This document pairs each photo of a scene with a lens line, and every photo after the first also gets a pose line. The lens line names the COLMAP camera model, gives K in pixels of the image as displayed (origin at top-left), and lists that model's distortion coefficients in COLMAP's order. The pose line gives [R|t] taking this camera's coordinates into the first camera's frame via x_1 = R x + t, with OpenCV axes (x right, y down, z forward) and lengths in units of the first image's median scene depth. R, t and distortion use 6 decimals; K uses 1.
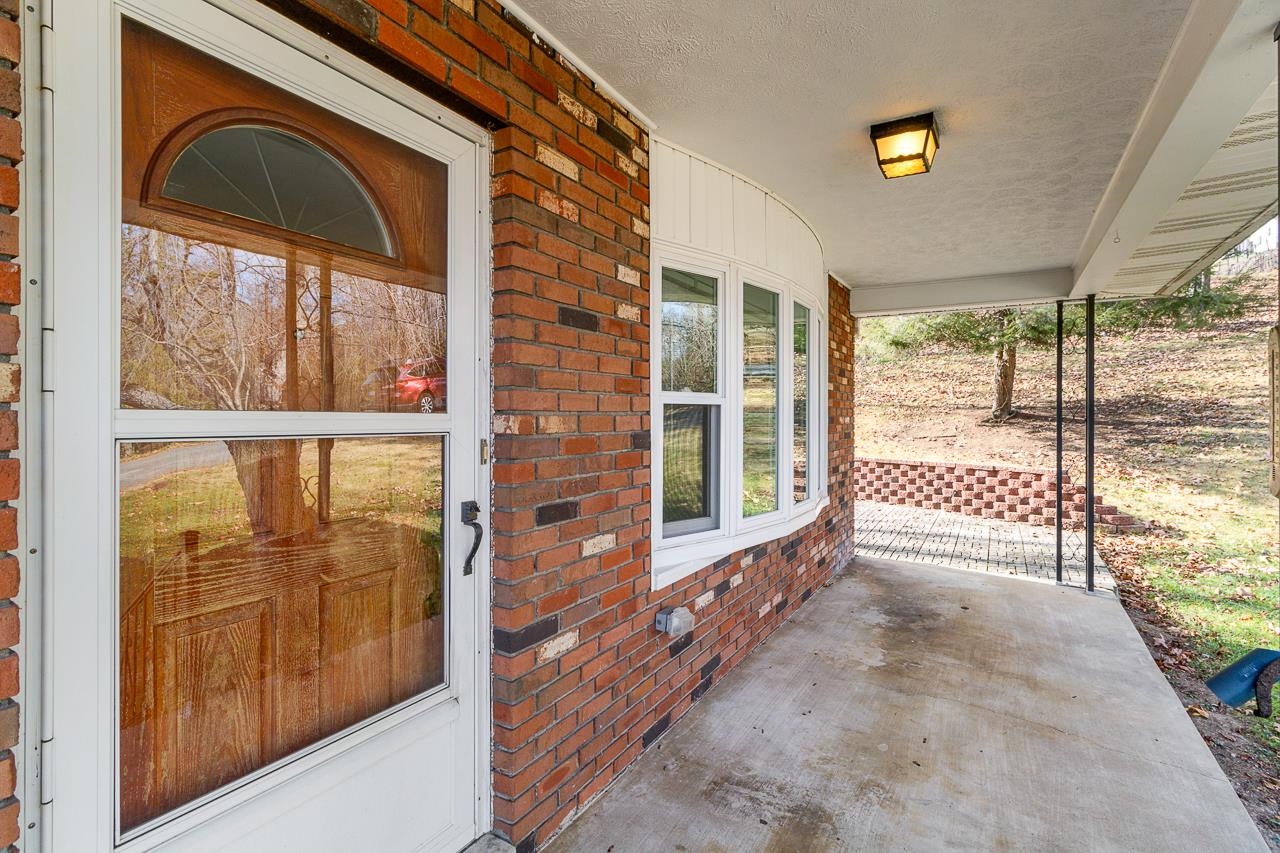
lens RADIAL K [[597.4, 0, 640.4], [0, 597.4, 420.5], [0, 0, 1]] dist [0.001028, 0.001072]
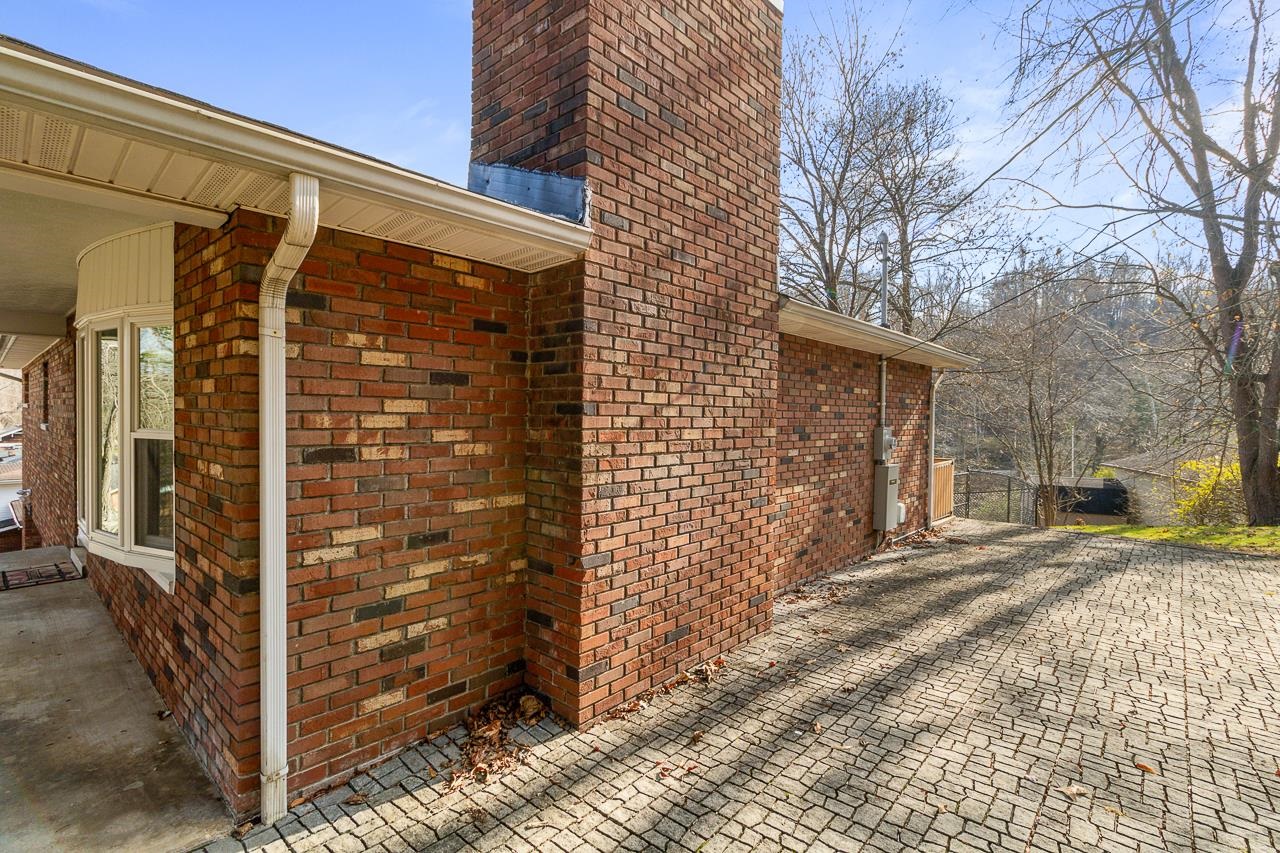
lens RADIAL K [[597.4, 0, 640.4], [0, 597.4, 426.0], [0, 0, 1]] dist [0.001028, 0.001072]
pose [[-0.192939, 0.006427, -0.981190, 0.779971], [-0.008121, 0.999934, 0.008147, -0.042370], [0.981177, 0.009540, -0.192874, 1.502531]]
